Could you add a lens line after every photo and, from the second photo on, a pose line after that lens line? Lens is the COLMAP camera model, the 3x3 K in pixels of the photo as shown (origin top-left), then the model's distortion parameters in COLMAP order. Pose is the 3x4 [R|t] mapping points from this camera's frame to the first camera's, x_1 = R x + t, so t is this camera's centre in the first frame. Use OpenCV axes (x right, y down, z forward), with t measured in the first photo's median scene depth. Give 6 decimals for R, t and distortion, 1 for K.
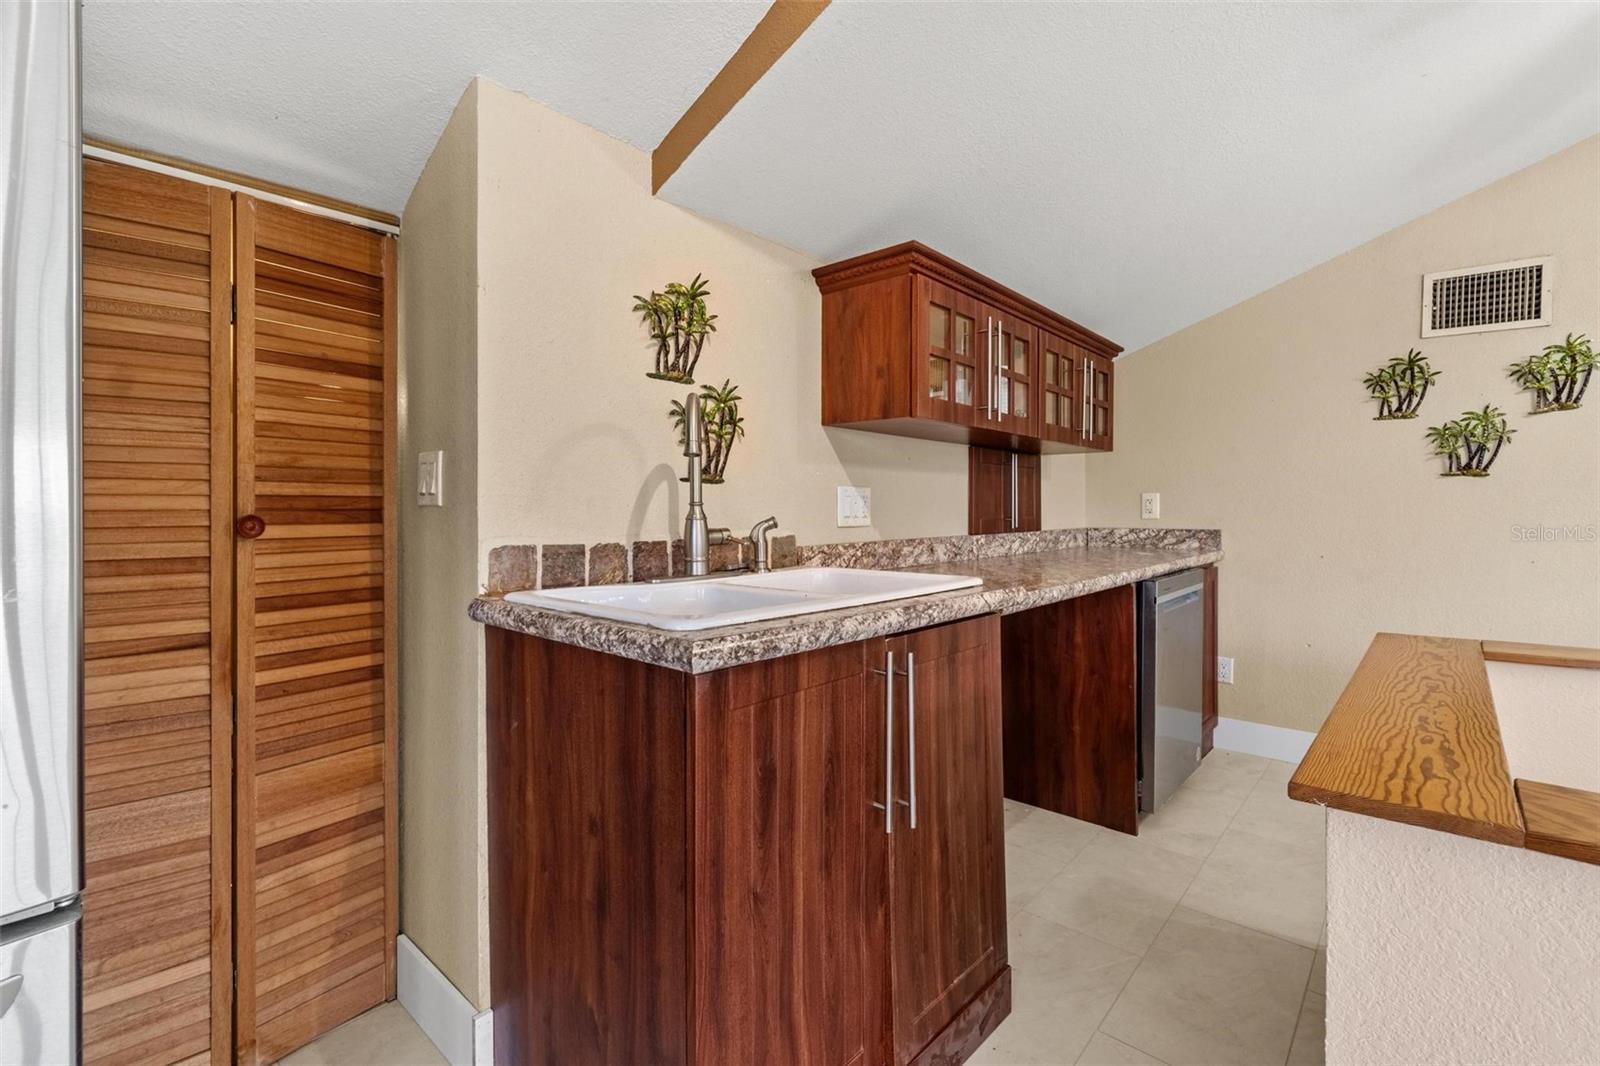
lens RADIAL K [[713.1, 0, 796.2], [0, 713.1, 512.0], [0, 0, 1]] dist [-0.010900, 0.000105]
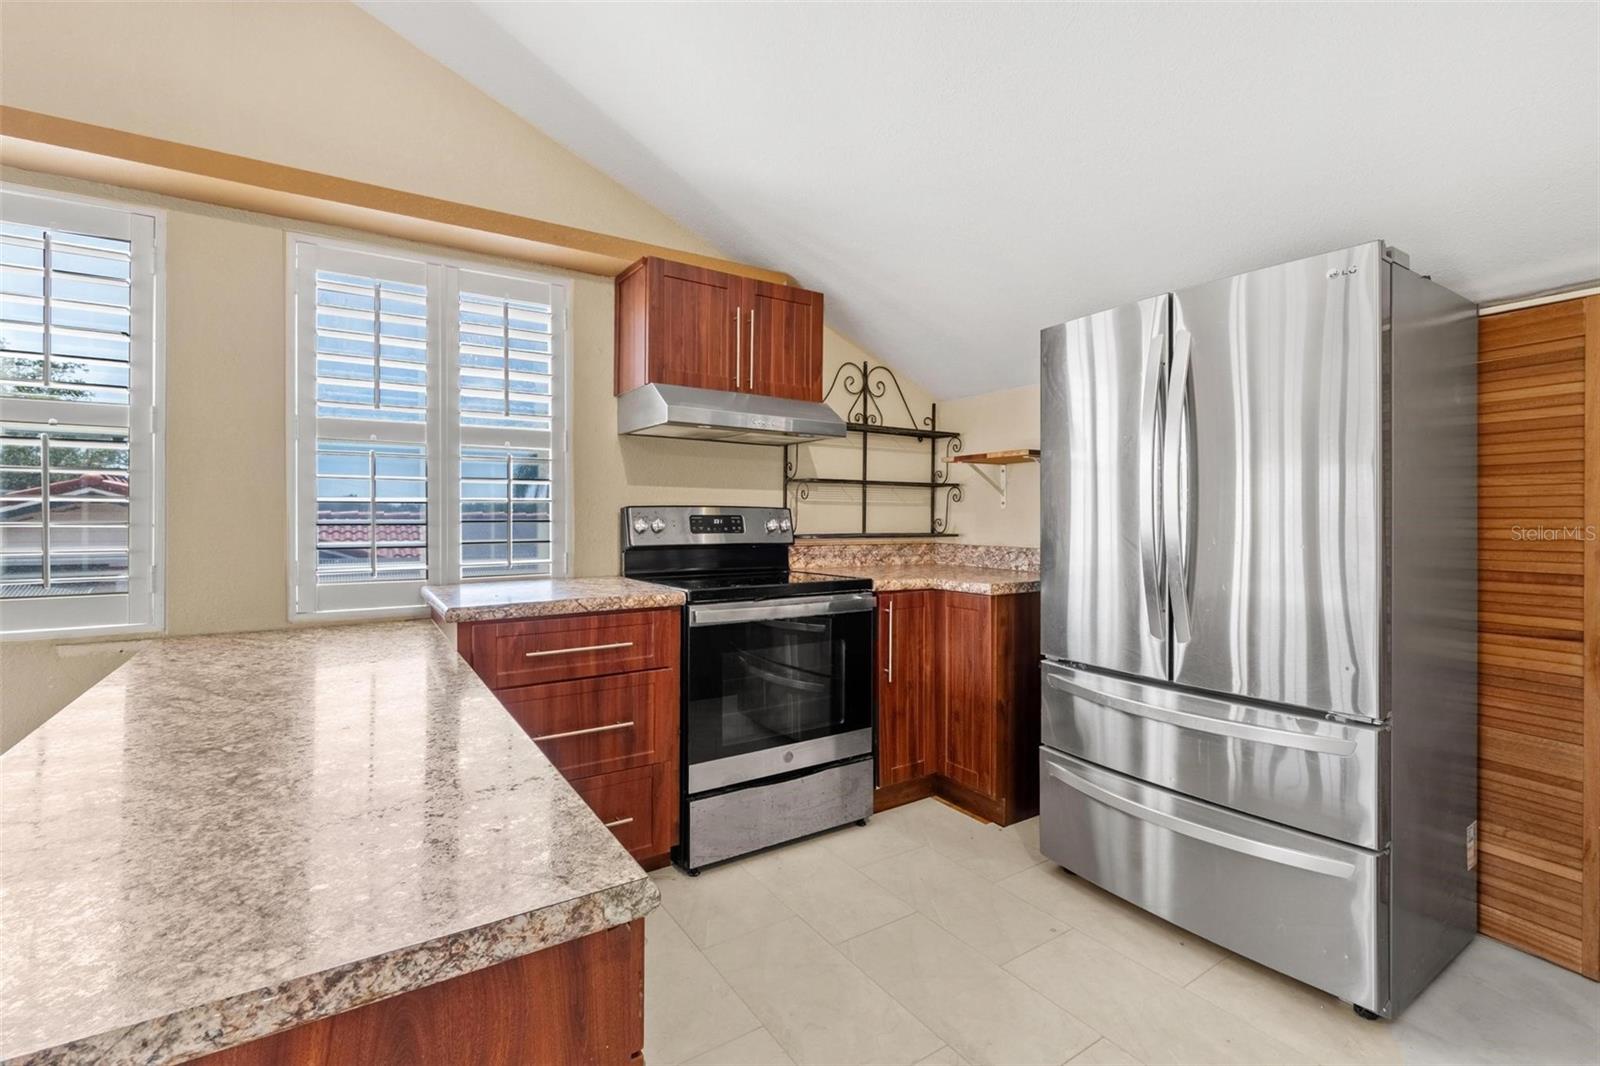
lens RADIAL K [[695.8, 0, 798.9], [0, 695.8, 520.4], [0, 0, 1]] dist [0.000094, 0.000704]
pose [[-0.267696, 0.010421, -0.963447, 0.675307], [-0.001576, 0.999935, 0.011254, -0.042730], [0.963502, 0.004531, -0.267663, -0.065923]]
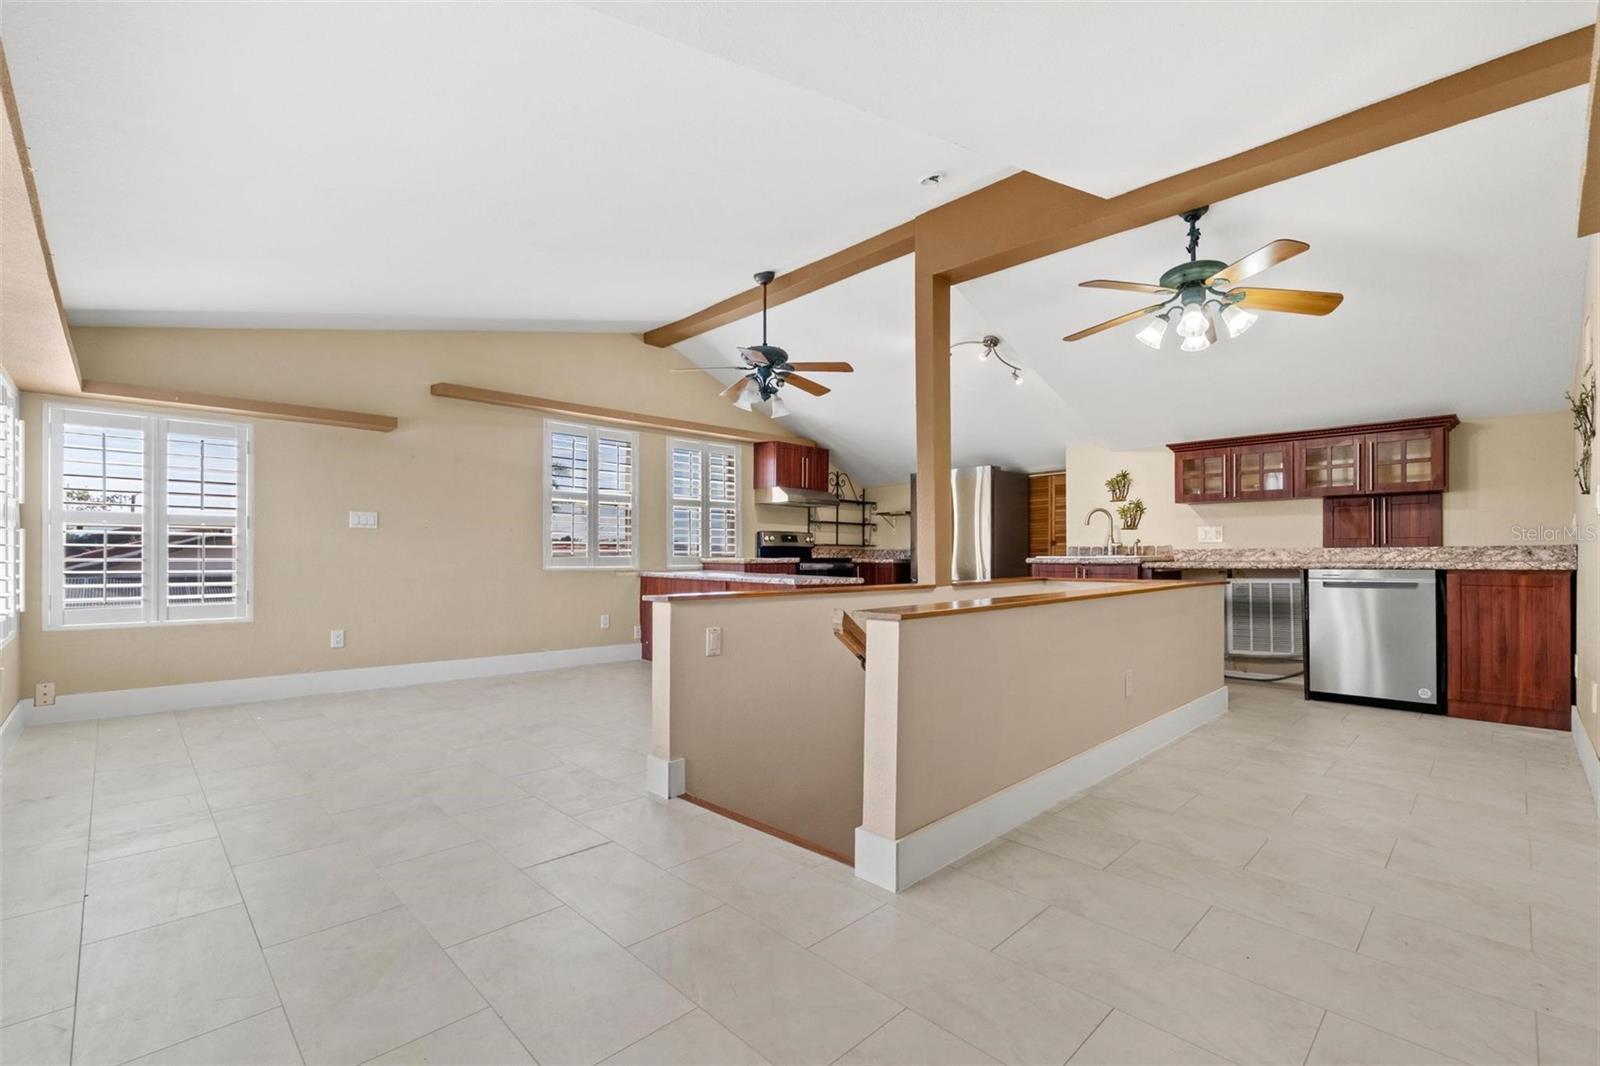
lens RADIAL K [[705.9, 0, 802.2], [0, 705.9, 558.0], [0, 0, 1]] dist [-0.000831, -0.000011]
pose [[-0.061573, 0.005034, -0.998090, 3.404767], [-0.000395, 0.999987, 0.005068, 0.080098], [0.998103, 0.000706, -0.061570, -0.353934]]
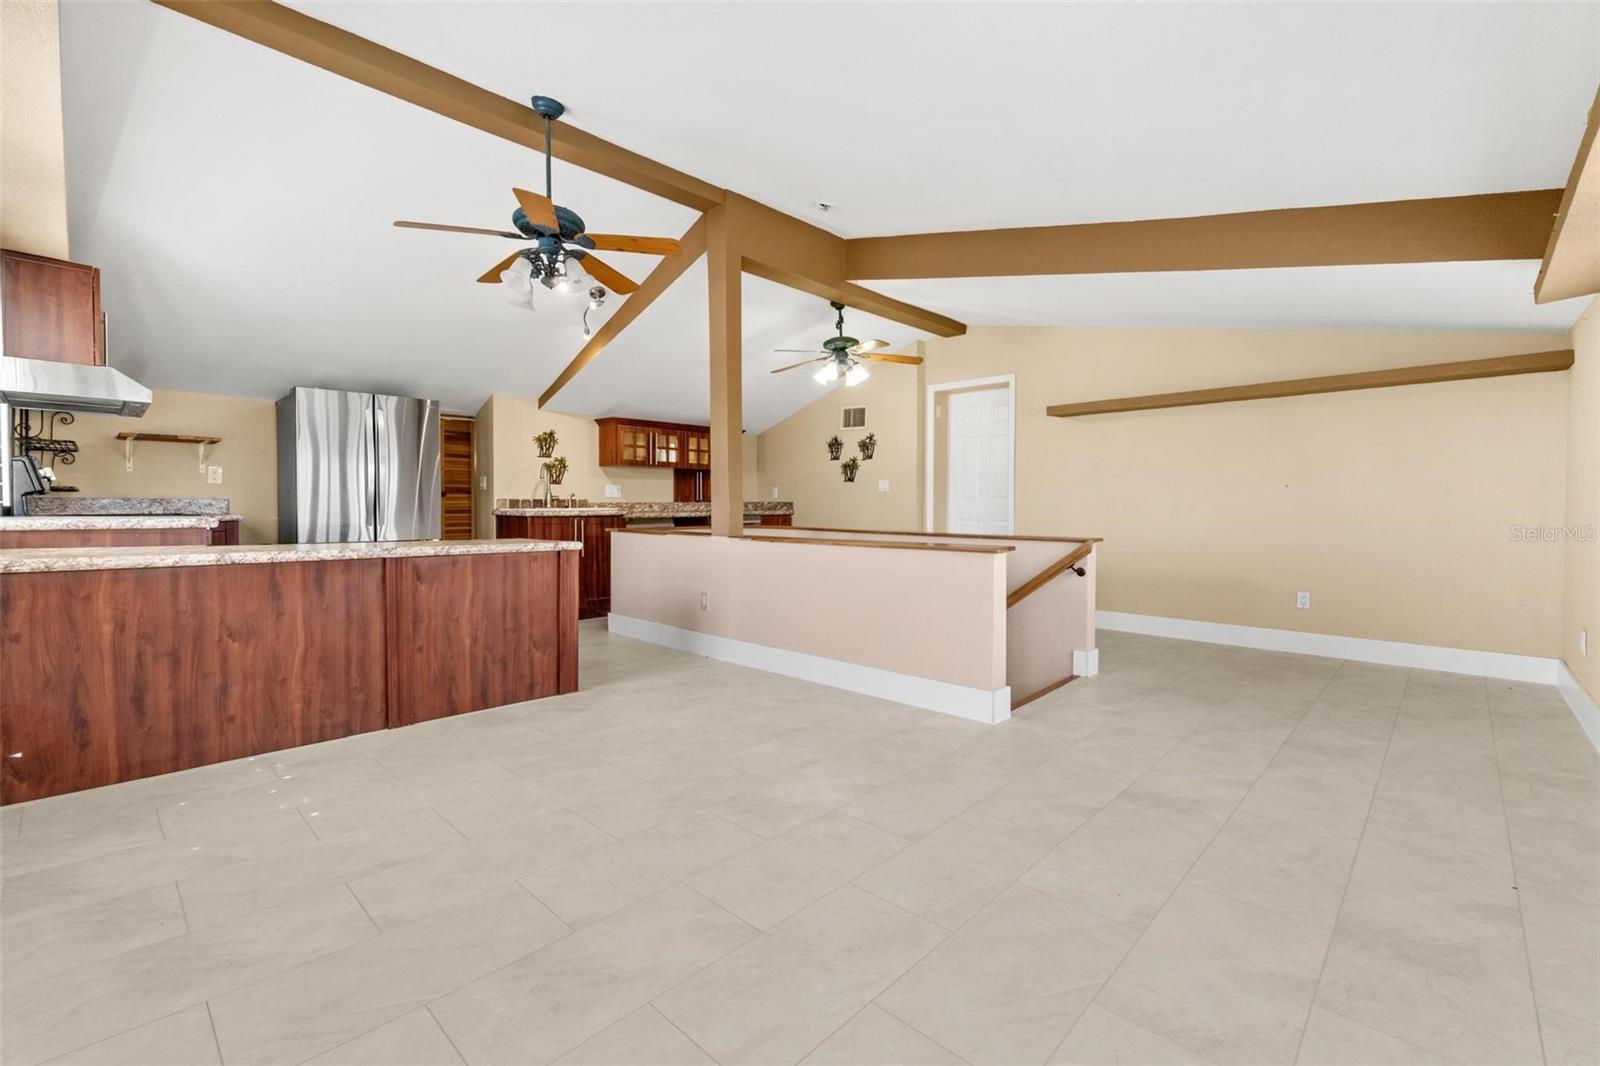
lens RADIAL K [[695.8, 0, 798.9], [0, 695.8, 520.4], [0, 0, 1]] dist [0.000094, 0.000704]
pose [[0.999608, 0.005363, -0.027475, 1.278740], [-0.004727, 0.999720, 0.023167, 0.059841], [0.027592, -0.023029, 0.999354, -2.669666]]
